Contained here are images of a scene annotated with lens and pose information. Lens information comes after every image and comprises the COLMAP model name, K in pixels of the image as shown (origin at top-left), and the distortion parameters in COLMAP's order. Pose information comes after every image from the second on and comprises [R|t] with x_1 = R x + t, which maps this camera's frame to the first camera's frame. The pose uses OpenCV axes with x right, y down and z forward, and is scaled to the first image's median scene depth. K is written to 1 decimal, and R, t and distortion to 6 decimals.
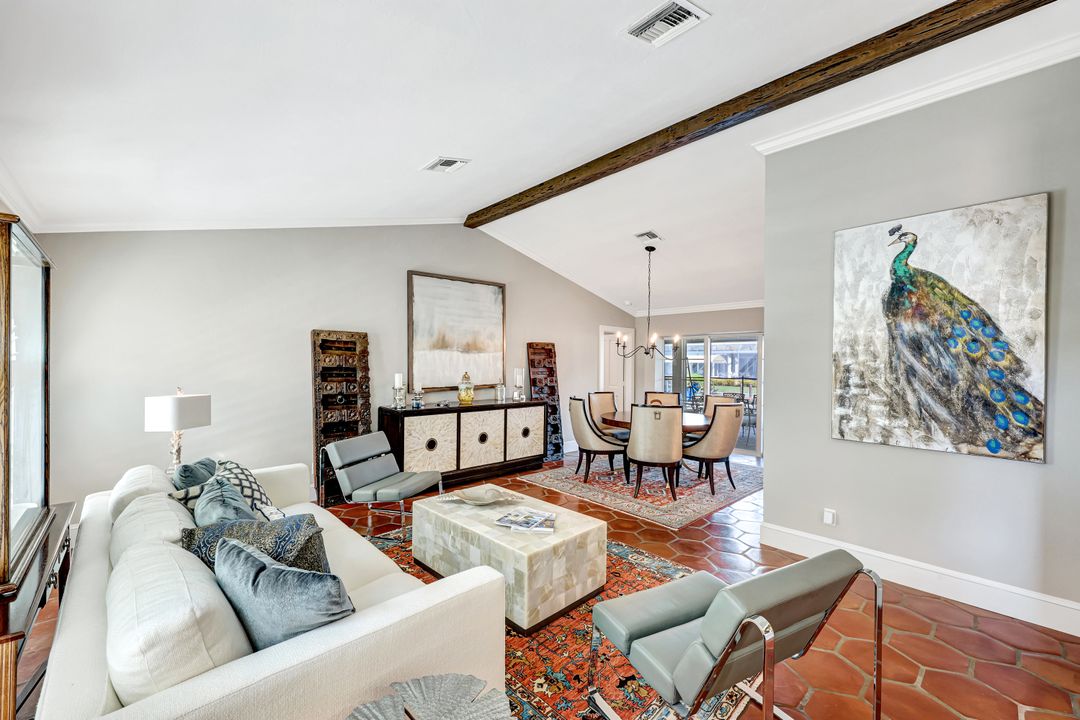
lens RADIAL K [[438.4, 0, 544.0], [0, 438.4, 363.2], [0, 0, 1]] dist [0.003006, -0.000259]
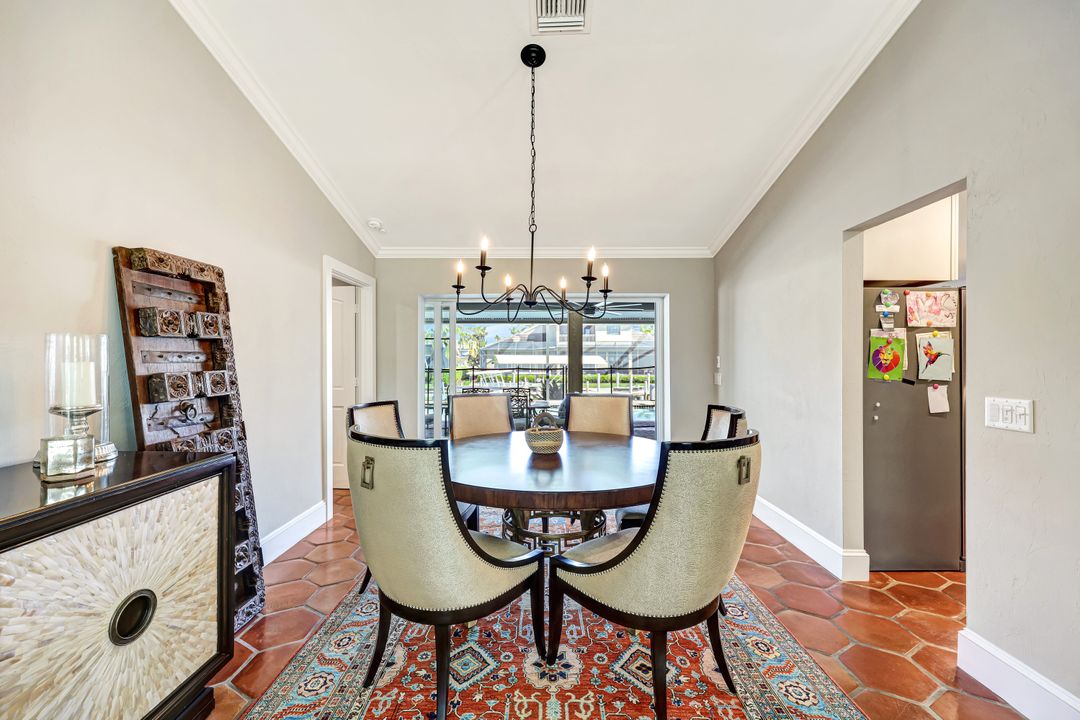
lens RADIAL K [[438.4, 0, 544.9], [0, 438.4, 361.4], [0, 0, 1]] dist [0.003006, -0.000259]
pose [[0.696023, -0.010234, 0.717946, -0.048355], [0.006323, 0.999947, 0.008124, 0.025125], [-0.717992, -0.001115, 0.696051, 0.612767]]
